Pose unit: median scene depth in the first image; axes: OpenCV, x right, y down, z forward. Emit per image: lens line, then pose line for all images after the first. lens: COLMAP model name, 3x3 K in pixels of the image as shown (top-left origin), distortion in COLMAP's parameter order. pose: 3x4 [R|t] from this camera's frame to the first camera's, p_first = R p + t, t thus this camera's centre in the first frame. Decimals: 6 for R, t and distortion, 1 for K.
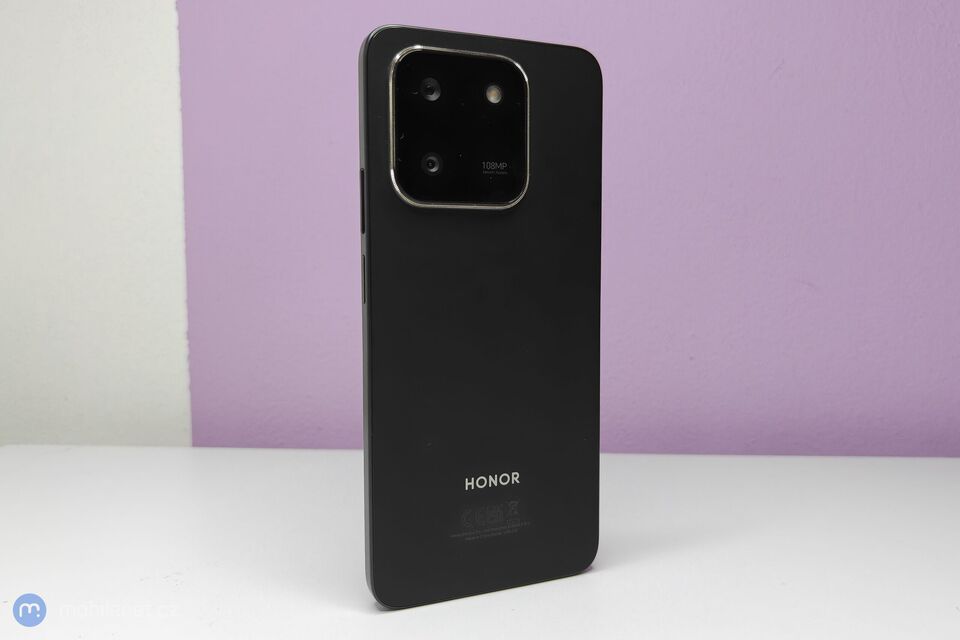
lens RADIAL K [[699.5, 0, 480.0], [0, 699.5, 320.0], [0, 0, 1]] dist [0.006173, 0.001060]
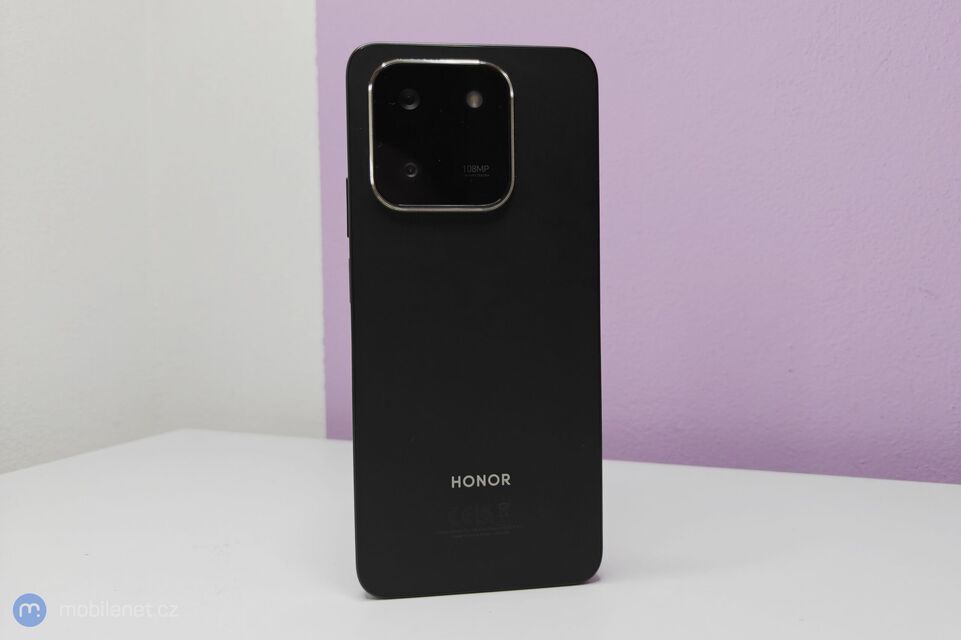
lens RADIAL K [[649.8, 0, 480.6], [0, 649.8, 312.4], [0, 0, 1]] dist [-0.043682, 0.061605]
pose [[0.967219, 0.000735, -0.253943, 0.251686], [-0.009585, 0.999389, -0.033618, 0.019190], [0.253763, 0.034950, 0.966635, 0.090418]]
